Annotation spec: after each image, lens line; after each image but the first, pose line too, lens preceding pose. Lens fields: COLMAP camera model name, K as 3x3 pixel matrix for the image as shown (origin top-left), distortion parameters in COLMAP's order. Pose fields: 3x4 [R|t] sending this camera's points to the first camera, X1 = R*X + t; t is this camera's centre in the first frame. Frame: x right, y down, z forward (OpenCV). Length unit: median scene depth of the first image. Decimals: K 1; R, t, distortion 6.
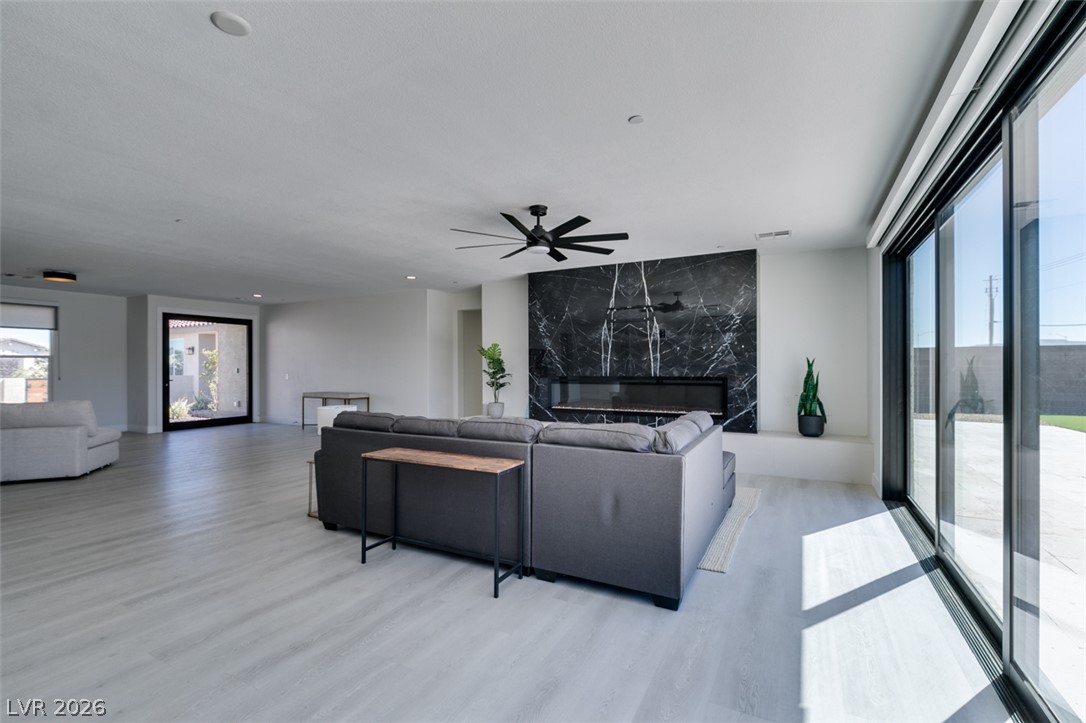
lens RADIAL K [[486.8, 0, 534.9], [0, 486.8, 360.9], [0, 0, 1]] dist [0.001335, -0.001547]
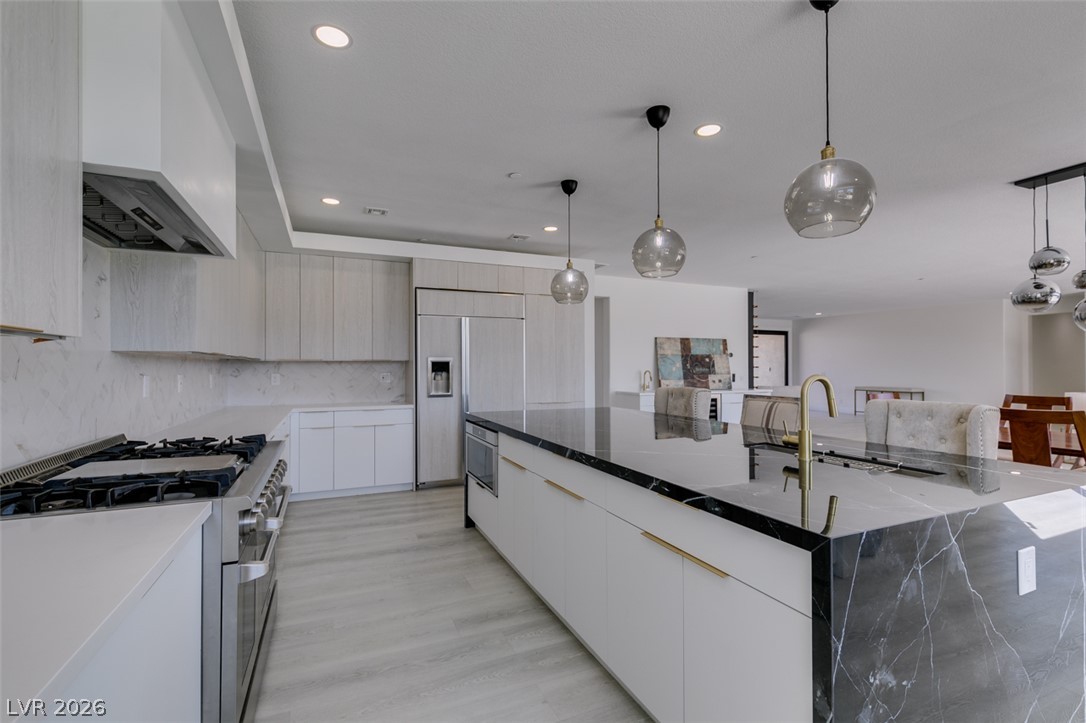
lens RADIAL K [[486.8, 0, 544.4], [0, 486.8, 362.9], [0, 0, 1]] dist [0.001335, -0.001547]
pose [[0.792252, -0.001957, -0.610190, -0.492865], [0.004049, 0.999990, 0.002050, -0.005088], [0.610180, -0.004095, 0.792252, -0.748942]]
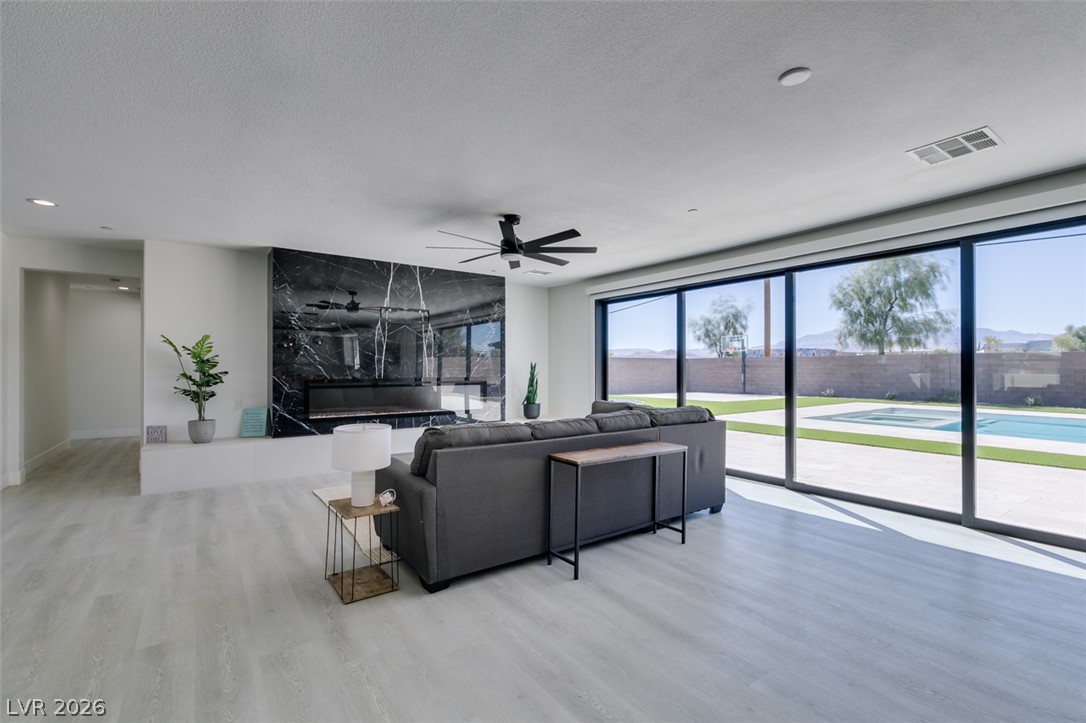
lens RADIAL K [[486.8, 0, 540.7], [0, 486.8, 366.1], [0, 0, 1]] dist [0.001335, -0.001547]
pose [[0.440827, 0.005825, 0.897573, -0.566670], [-0.010308, 0.999946, -0.001426, 0.005219], [-0.897533, -0.008623, 0.440864, 0.304699]]
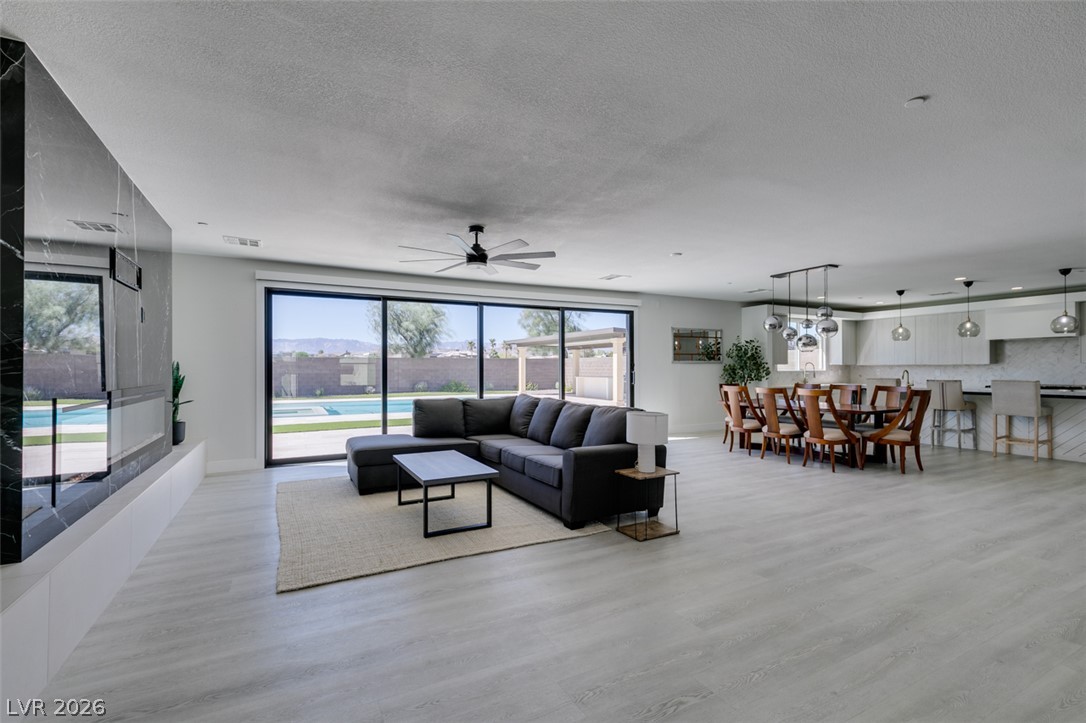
lens RADIAL K [[486.8, 0, 539.4], [0, 486.8, 366.6], [0, 0, 1]] dist [0.001335, -0.001547]
pose [[-0.828747, 0.005103, 0.559600, -0.466609], [-0.002571, 0.999913, -0.012926, 0.013160], [-0.559617, -0.012151, -0.828662, 1.165643]]
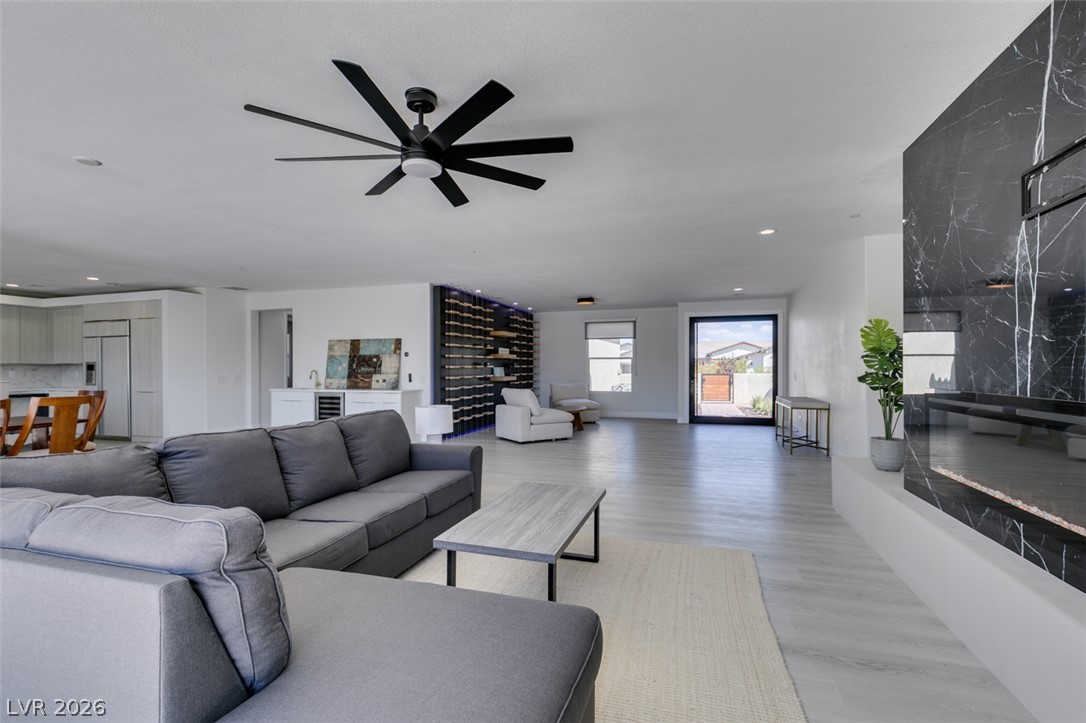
lens RADIAL K [[486.8, 0, 544.4], [0, 486.8, 365.1], [0, 0, 1]] dist [0.001335, -0.001547]
pose [[0.190918, -0.000041, -0.981606, 0.388563], [0.011751, 0.999928, 0.002243, 0.007306], [0.981536, -0.011963, 0.190905, 0.650785]]
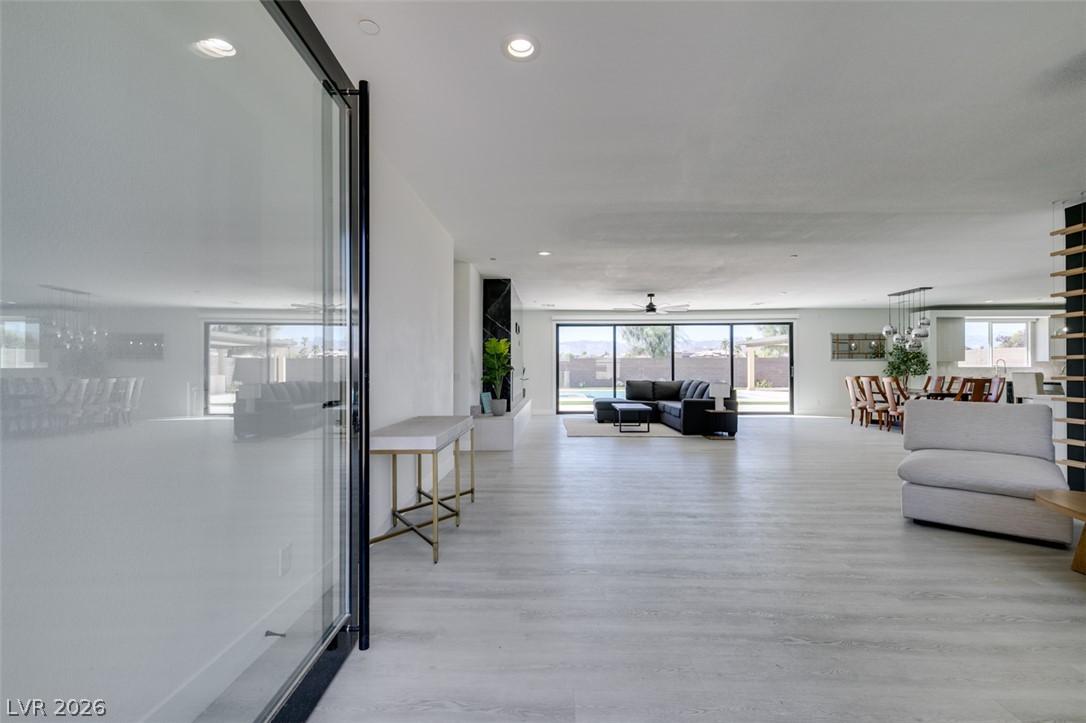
lens RADIAL K [[486.8, 0, 540.7], [0, 486.8, 365.1], [0, 0, 1]] dist [0.001335, -0.001547]
pose [[-0.449254, 0.007525, 0.893373, -1.134065], [-0.008582, 0.999882, -0.012737, 0.032978], [-0.893363, -0.013389, -0.449136, 1.569062]]
